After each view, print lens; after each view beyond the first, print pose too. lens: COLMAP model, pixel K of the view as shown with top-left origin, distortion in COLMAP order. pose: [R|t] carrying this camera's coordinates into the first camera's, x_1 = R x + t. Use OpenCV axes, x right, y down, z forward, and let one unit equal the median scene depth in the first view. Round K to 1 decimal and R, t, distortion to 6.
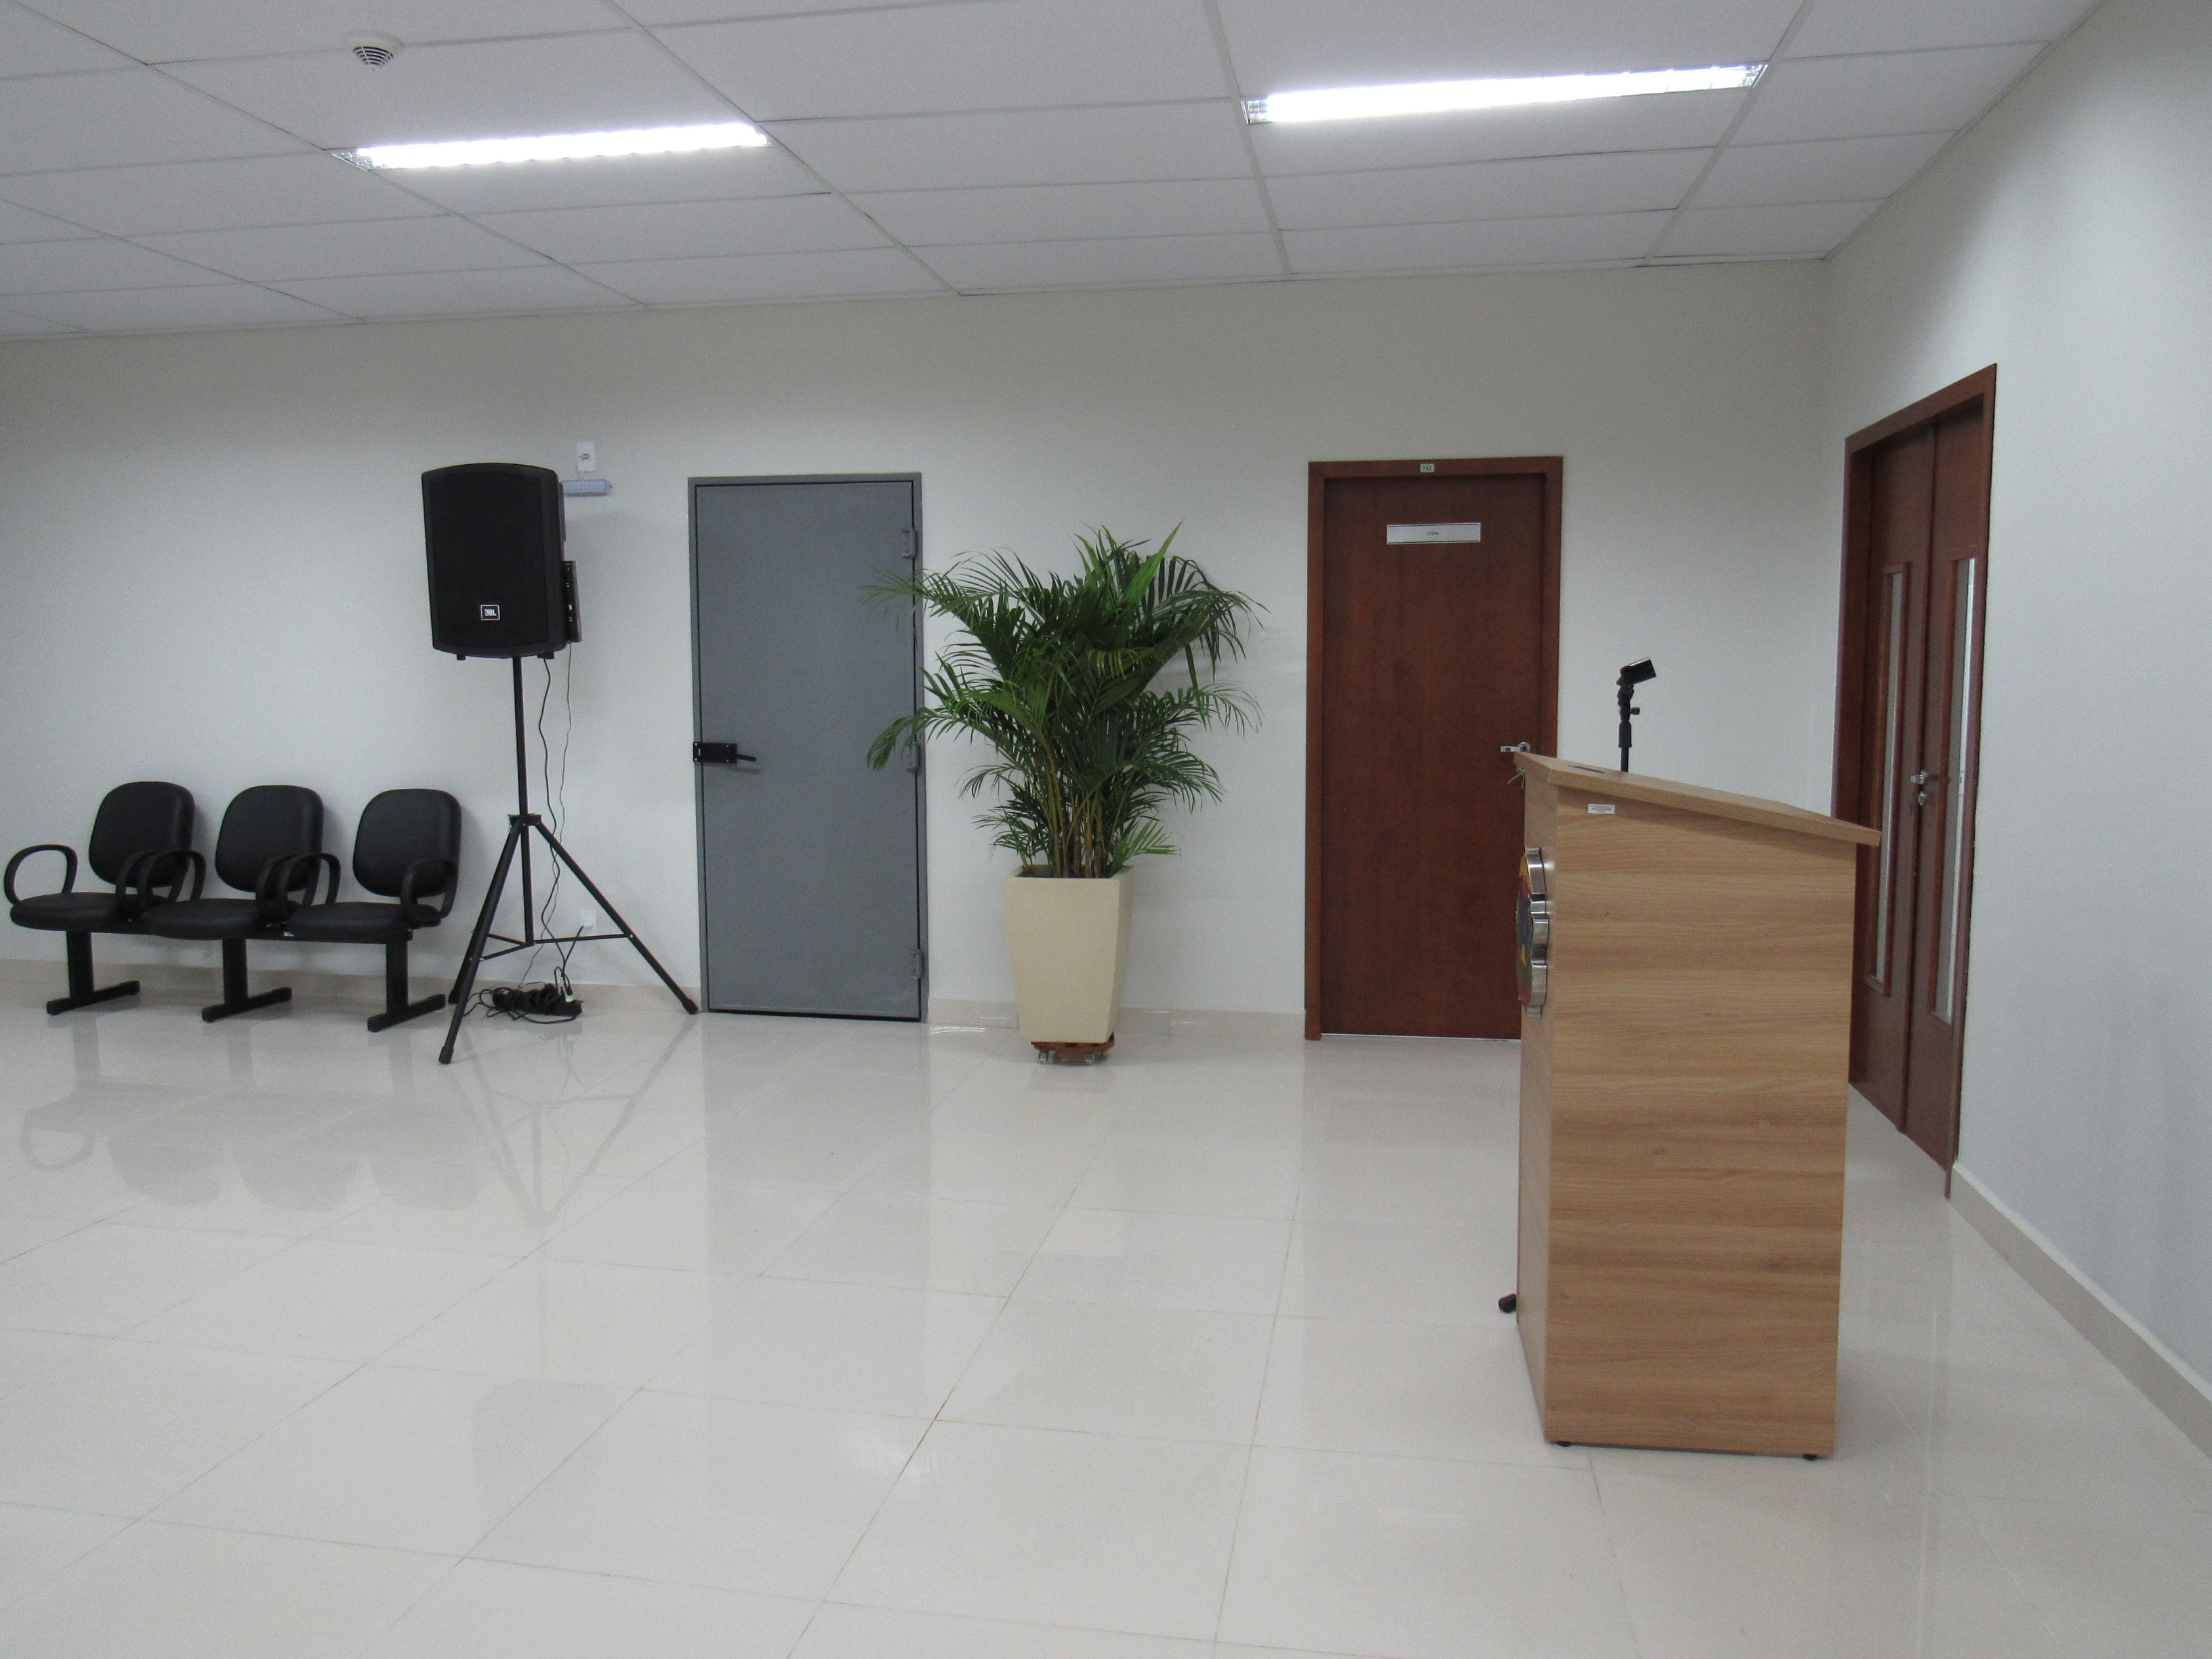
lens RADIAL K [[1594.4, 0, 1106.0], [0, 1594.4, 829.5], [0, 0, 1]] dist [-0.002528, -0.002076]
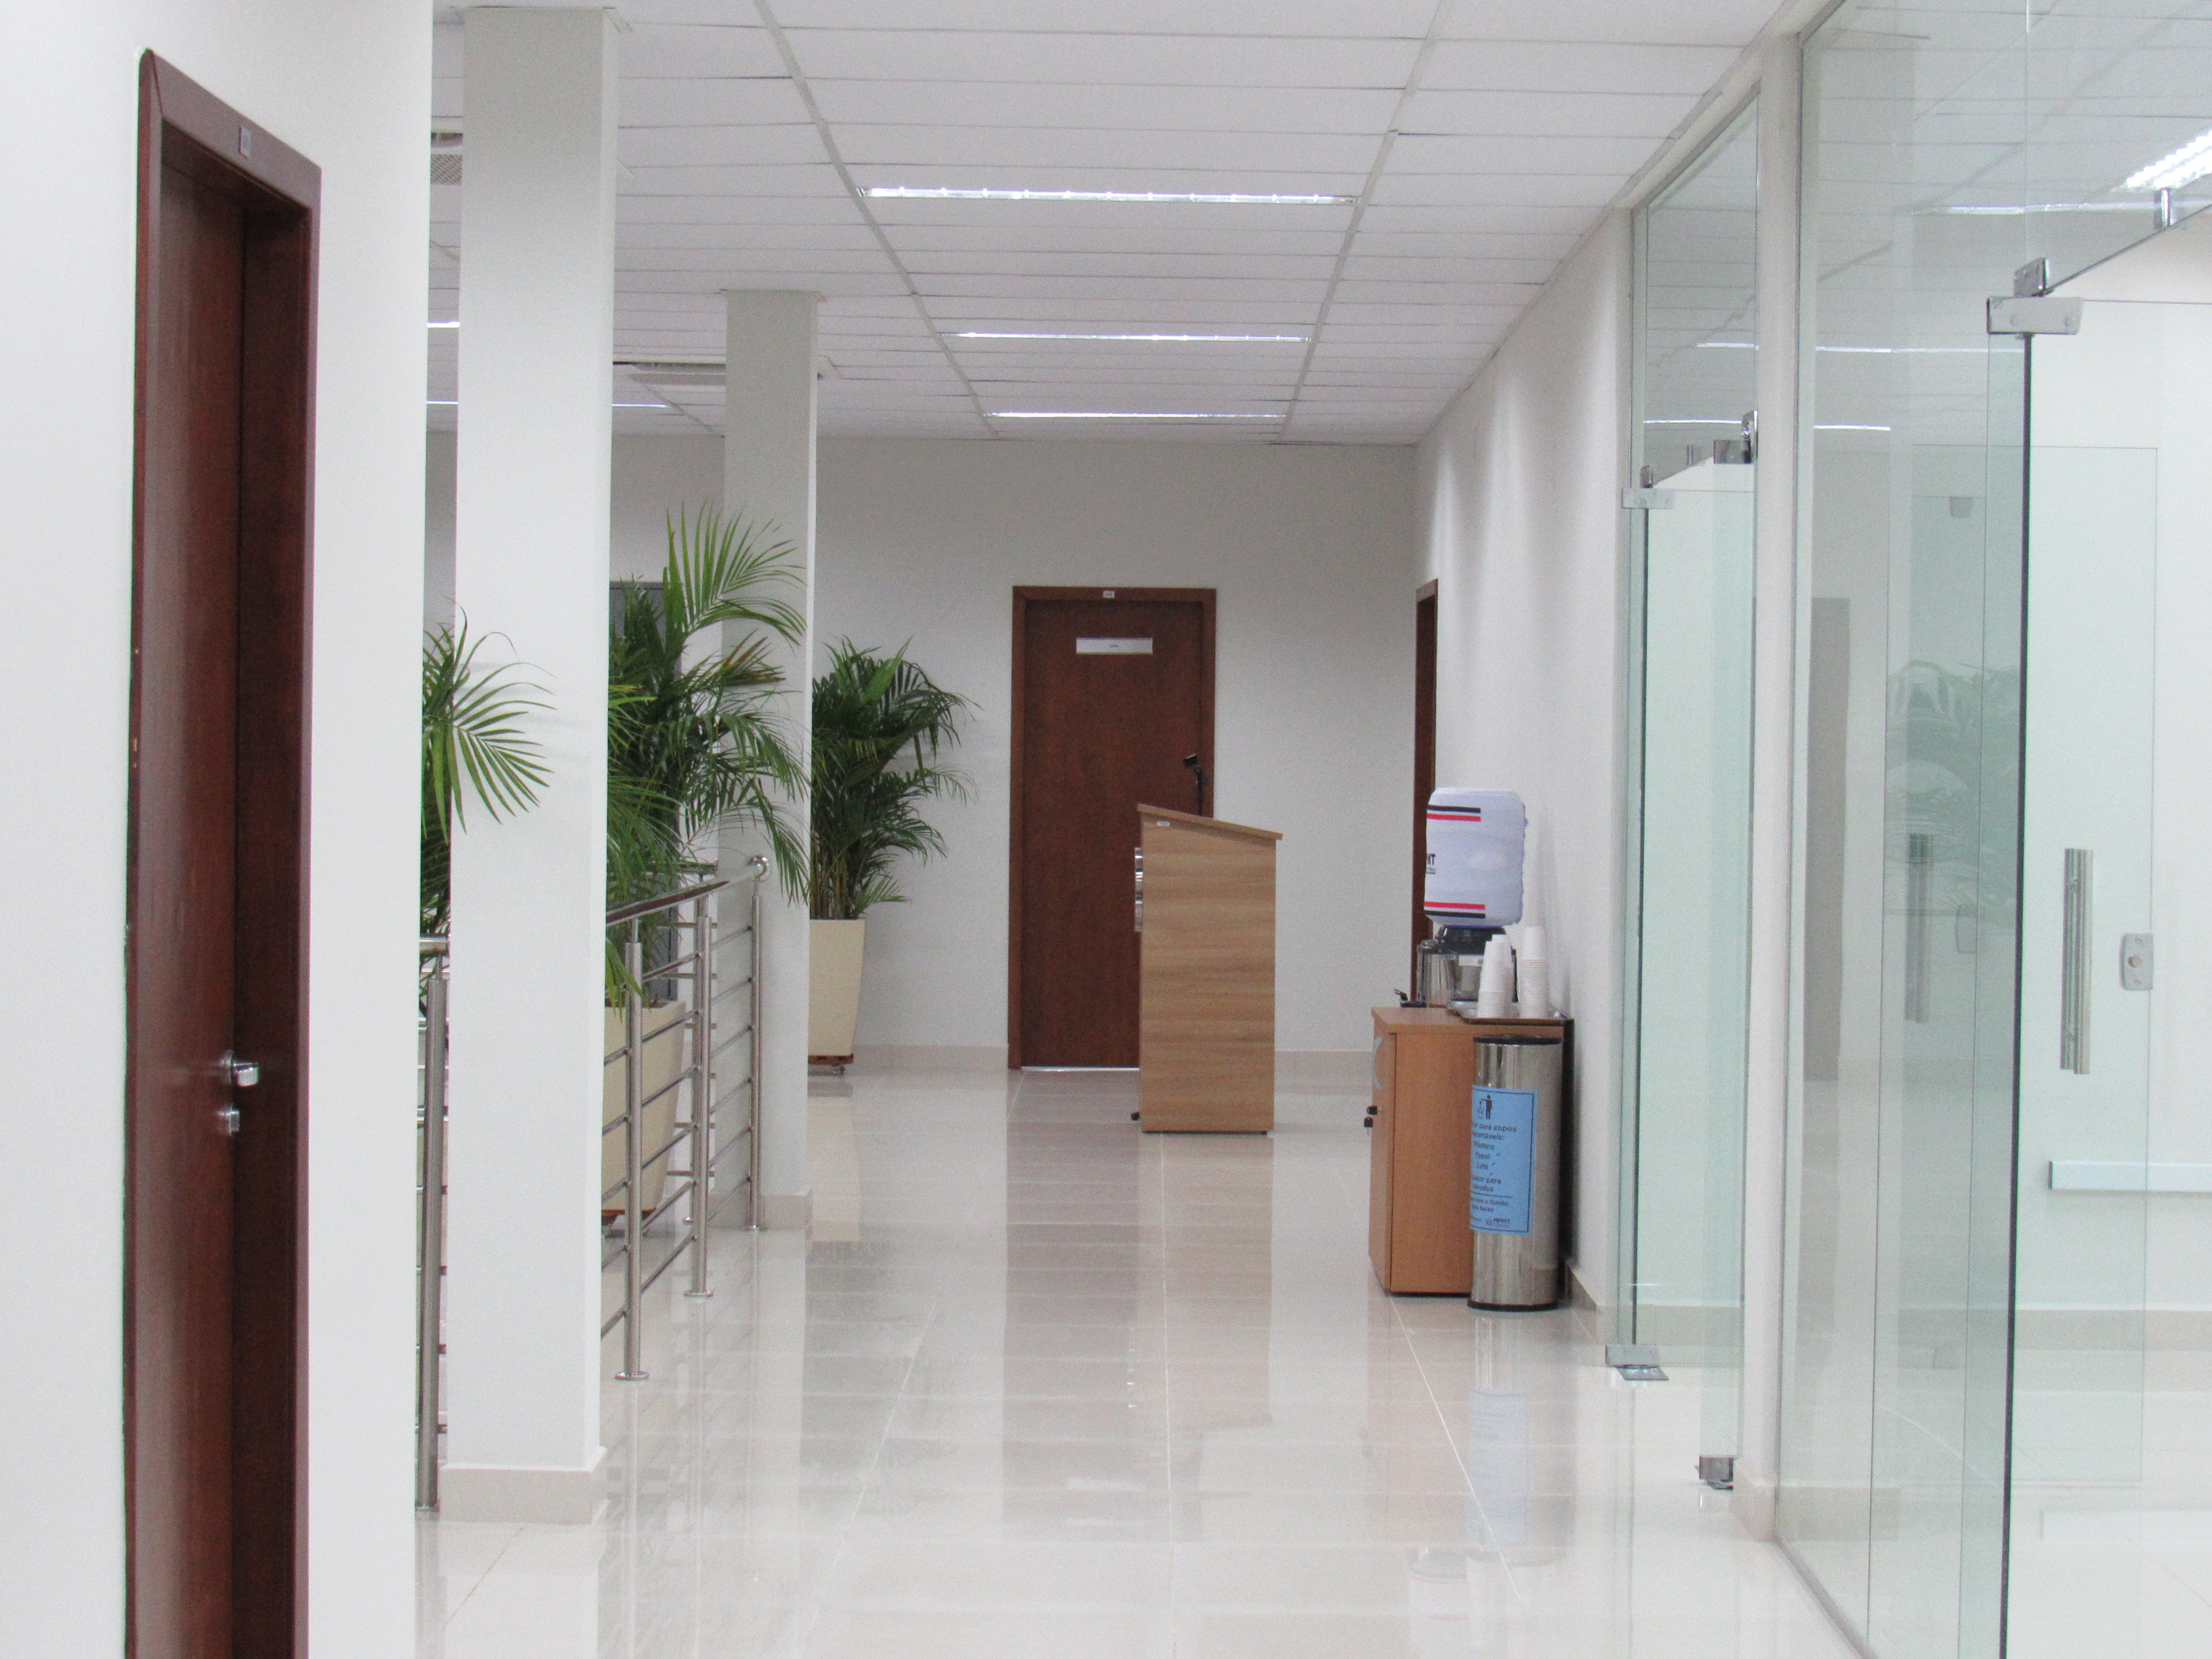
lens RADIAL K [[4469.1, 0, 1106.0], [0, 4469.1, 829.5], [0, 0, 1]] dist [0.016075, 0.093542]
pose [[0.986009, 0.014516, 0.166057, -0.273452], [-0.000887, 0.996644, -0.081858, 0.174228], [-0.166688, 0.080565, 0.982713, -1.752218]]
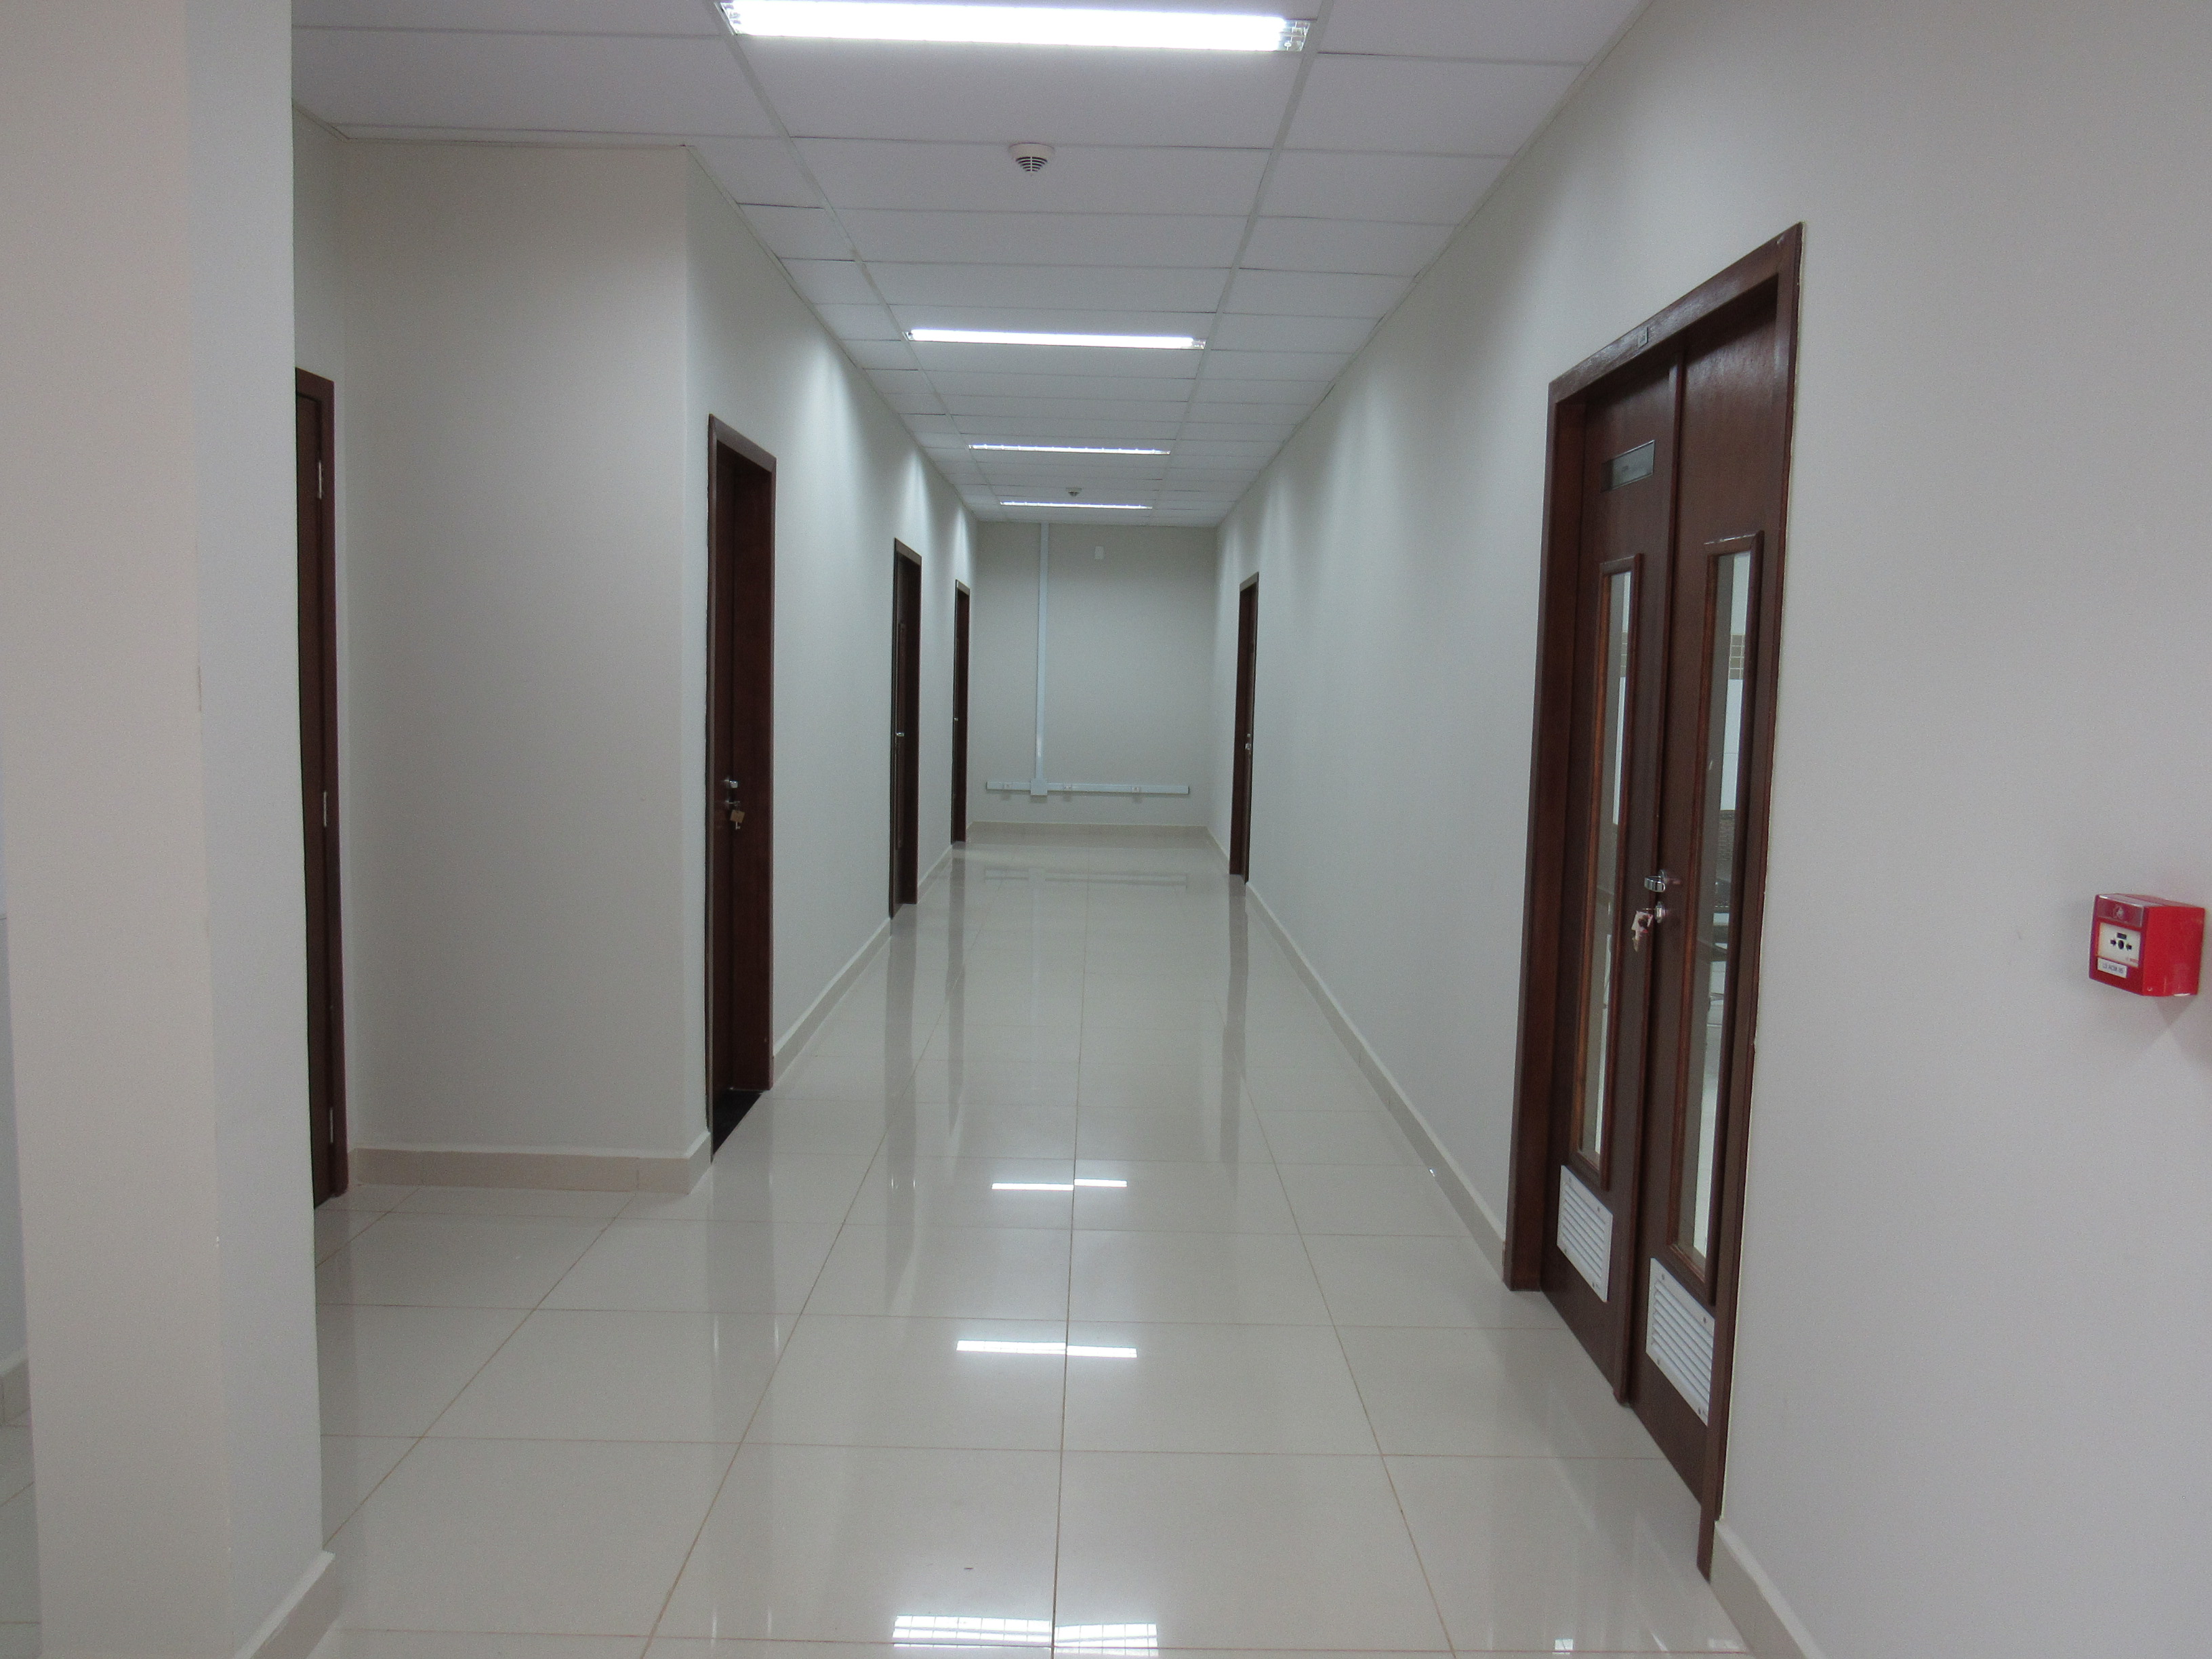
lens RADIAL K [[1594.4, 0, 1106.0], [0, 1594.4, 829.5], [0, 0, 1]] dist [-0.002528, -0.002076]
pose [[0.981609, 0.008786, 0.190700, 0.096109], [-0.007763, 0.999951, -0.006107, -0.029431], [-0.190745, 0.004515, 0.981629, 0.238252]]
